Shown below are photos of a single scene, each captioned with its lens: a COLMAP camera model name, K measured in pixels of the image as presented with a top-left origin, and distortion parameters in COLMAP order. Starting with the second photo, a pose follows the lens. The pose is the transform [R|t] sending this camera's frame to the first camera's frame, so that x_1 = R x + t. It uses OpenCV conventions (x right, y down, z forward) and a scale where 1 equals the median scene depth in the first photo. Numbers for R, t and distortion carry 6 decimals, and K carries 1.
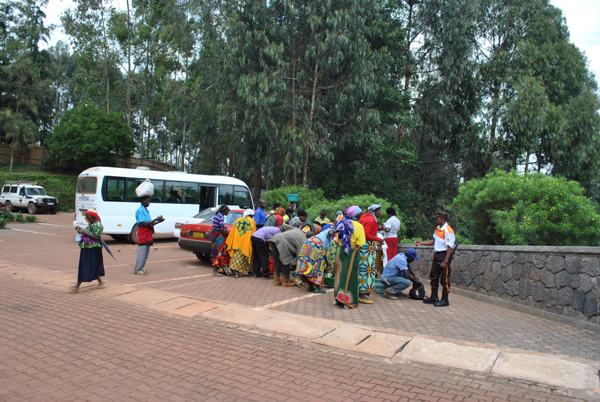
lens RADIAL K [[468.5, 0, 300.0], [0, 468.5, 200.5], [0, 0, 1]] dist [-0.072813, -0.003002]
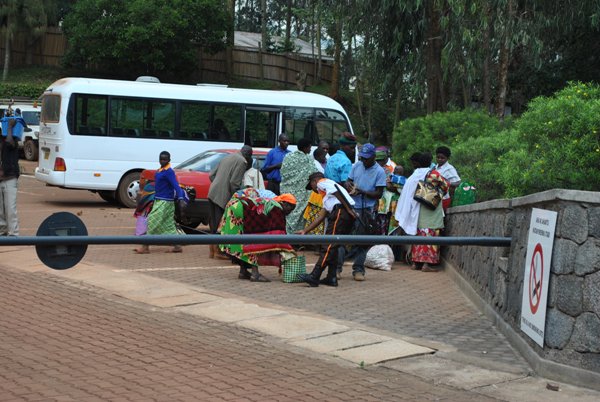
lens RADIAL K [[1177.0, 0, 301.0], [0, 1177.0, 201.8], [0, 0, 1]] dist [0.123884, 0.000000]
pose [[0.926849, 0.028132, -0.374378, 0.443645], [-0.009645, 0.998644, 0.051162, 0.006898], [0.375309, -0.043808, 0.925864, -0.338711]]
